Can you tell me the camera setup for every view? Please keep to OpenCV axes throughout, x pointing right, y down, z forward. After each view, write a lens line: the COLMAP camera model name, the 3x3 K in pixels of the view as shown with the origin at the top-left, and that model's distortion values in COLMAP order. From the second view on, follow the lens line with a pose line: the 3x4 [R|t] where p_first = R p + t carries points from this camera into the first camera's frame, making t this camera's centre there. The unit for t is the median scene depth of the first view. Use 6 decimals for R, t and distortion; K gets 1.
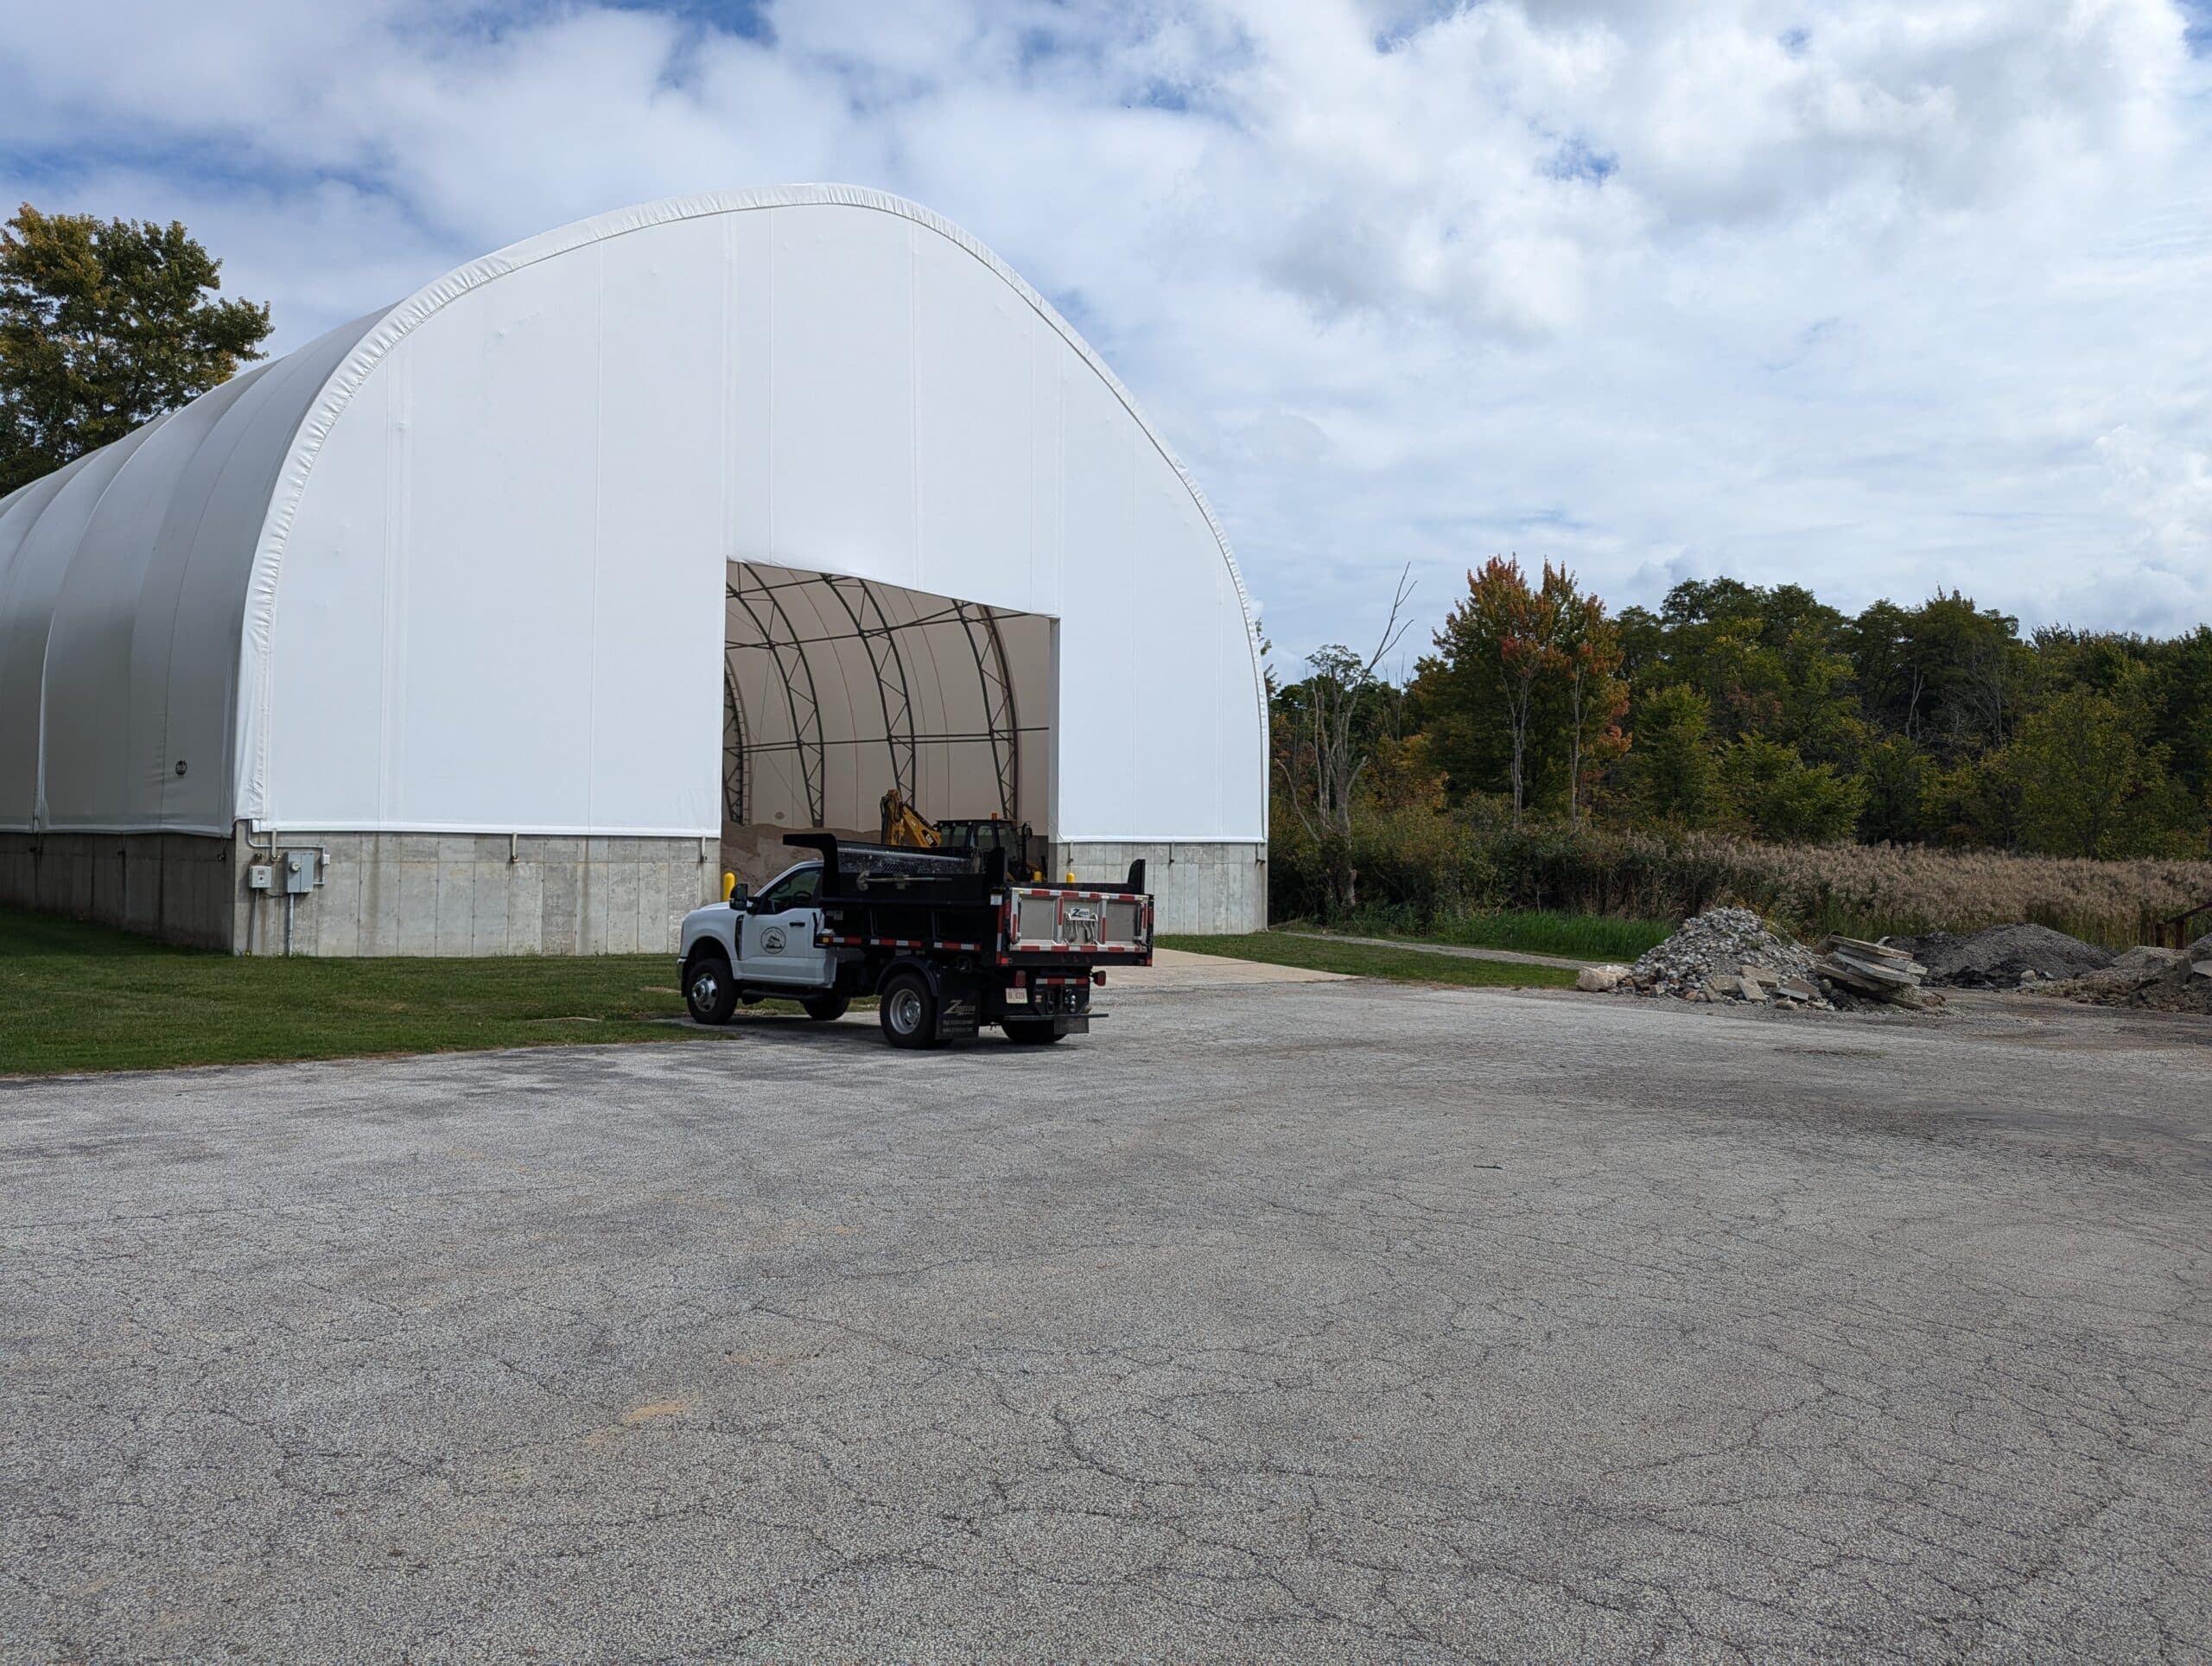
lens RADIAL K [[1583.2, 0, 1106.3], [0, 1583.2, 835.5], [0, 0, 1]] dist [-0.001098, 0.001210]
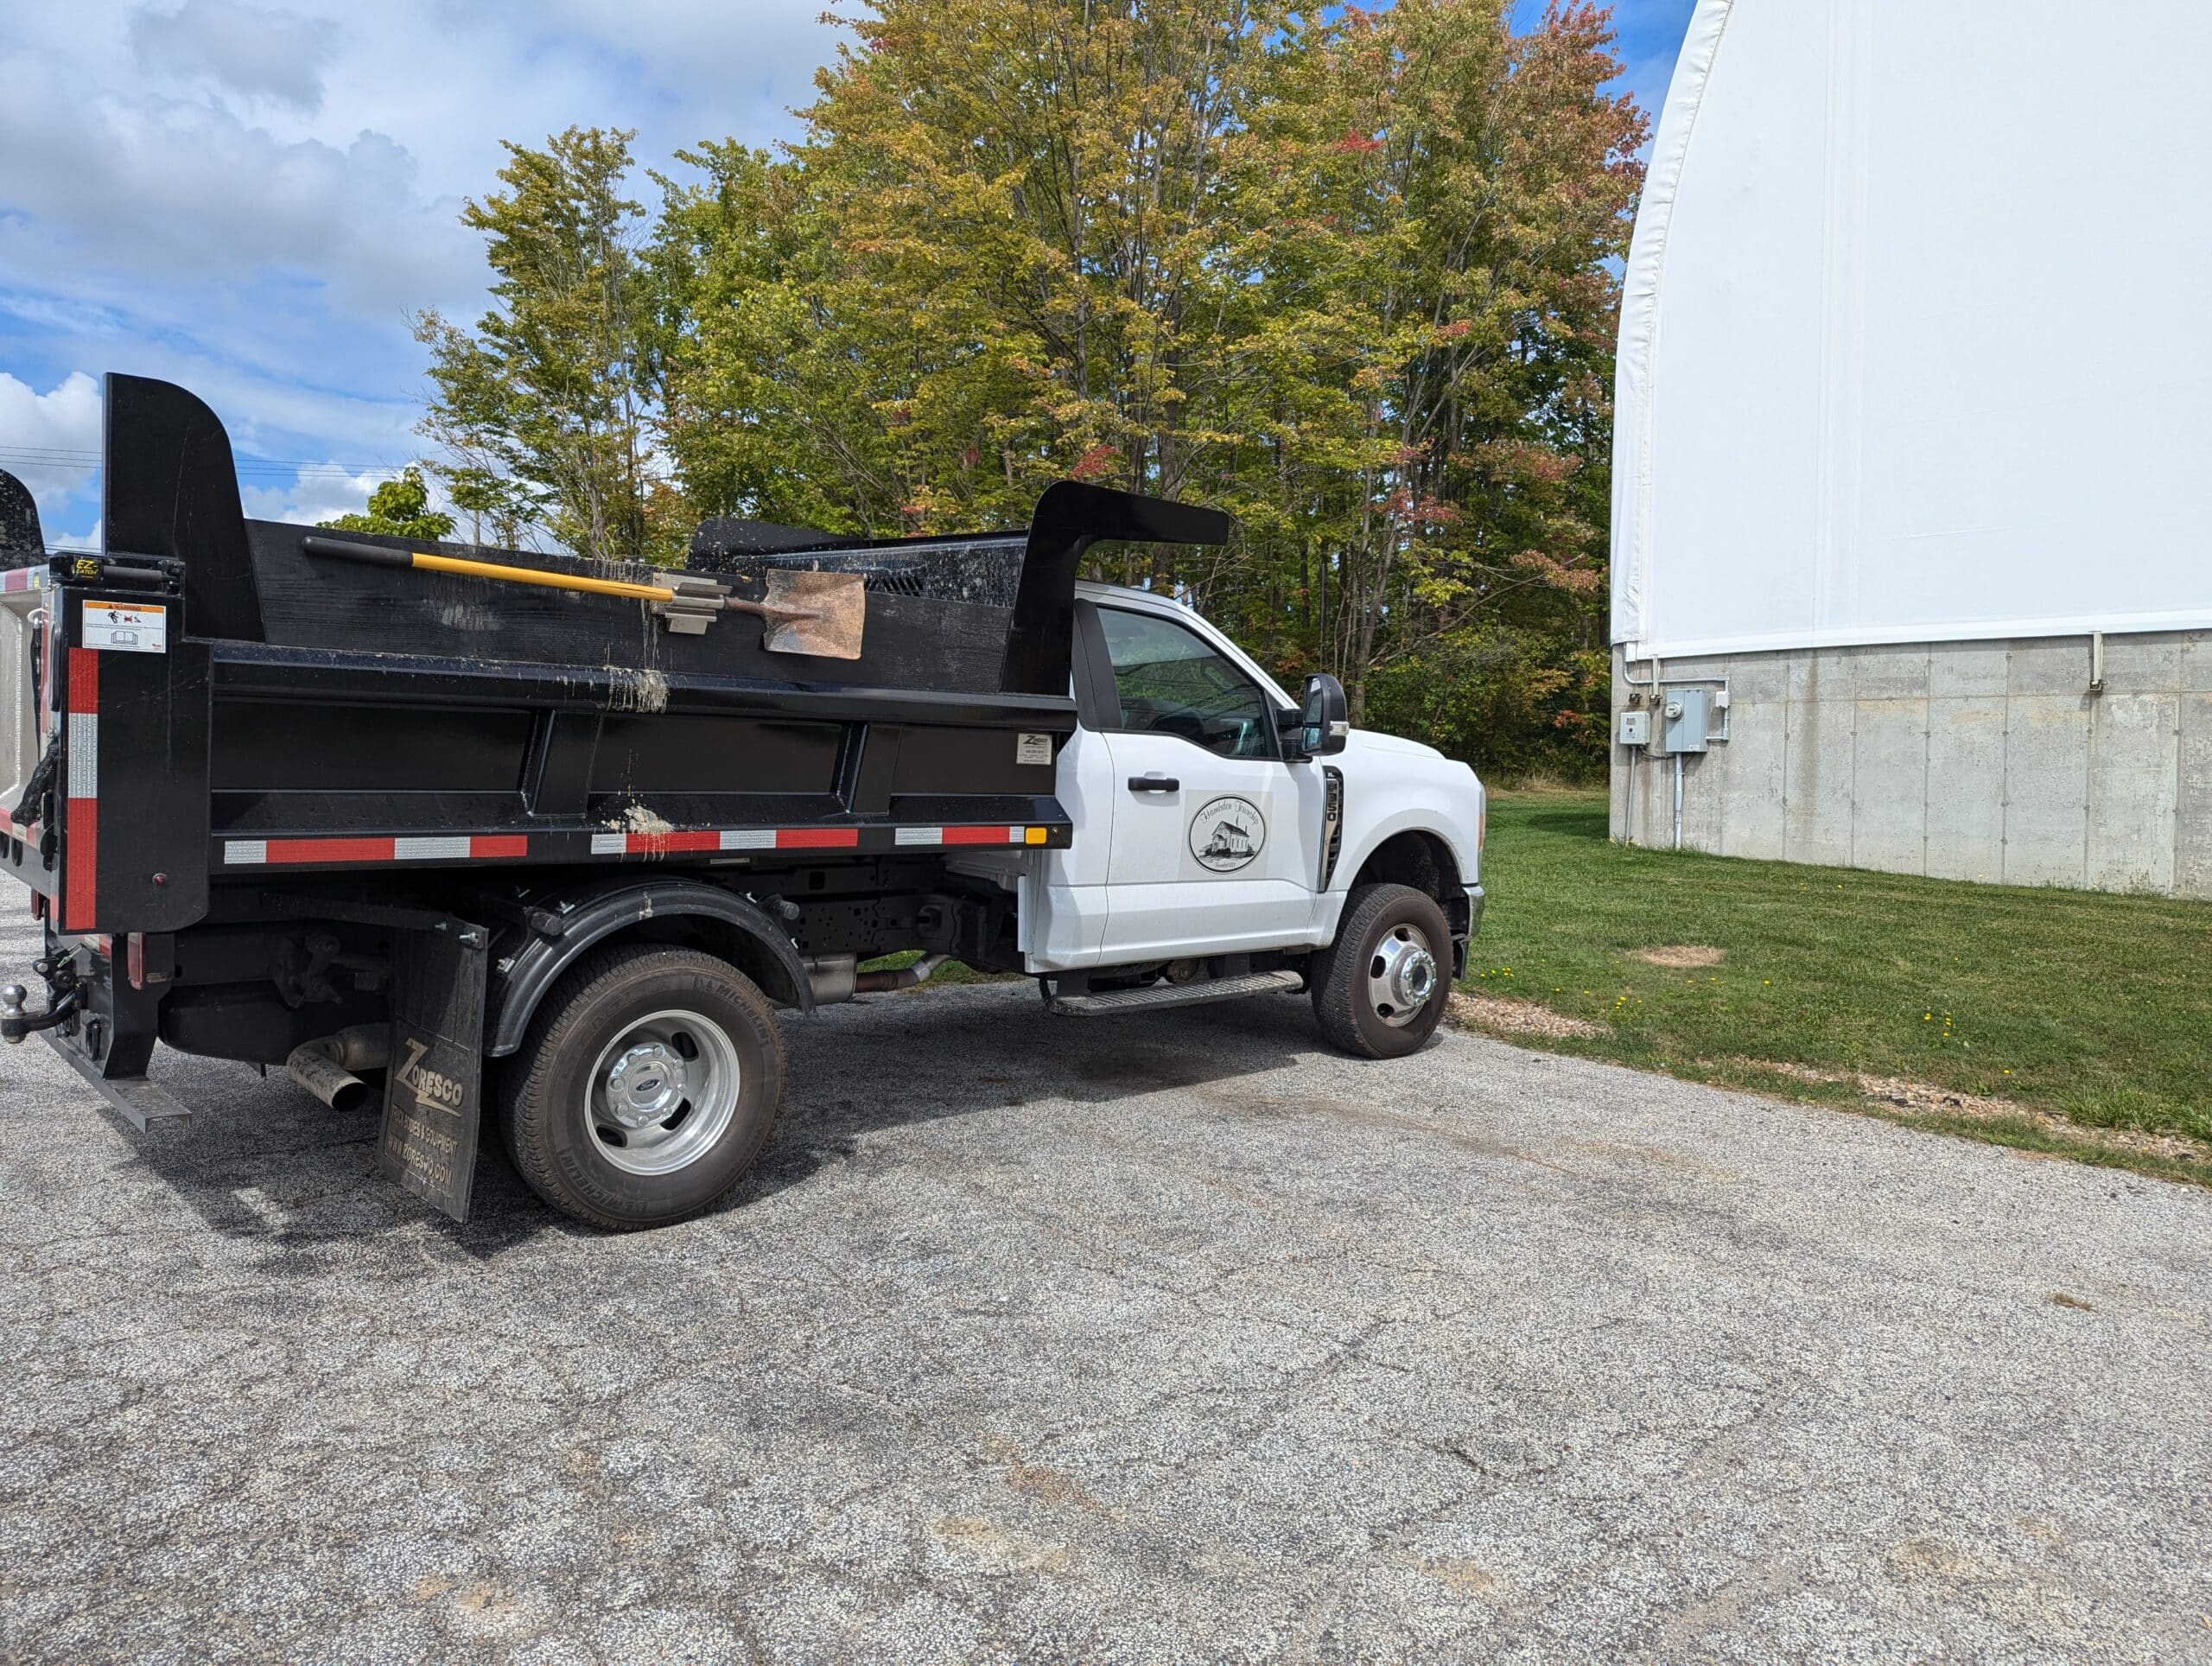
lens RADIAL K [[1583.2, 0, 1106.2], [0, 1583.2, 827.6], [0, 0, 1]] dist [-0.001098, 0.001210]
pose [[-0.159944, 0.033429, -0.986560, 0.156848], [0.004485, 0.999441, 0.033138, 0.042823], [0.987116, 0.000875, -0.160004, 0.839892]]
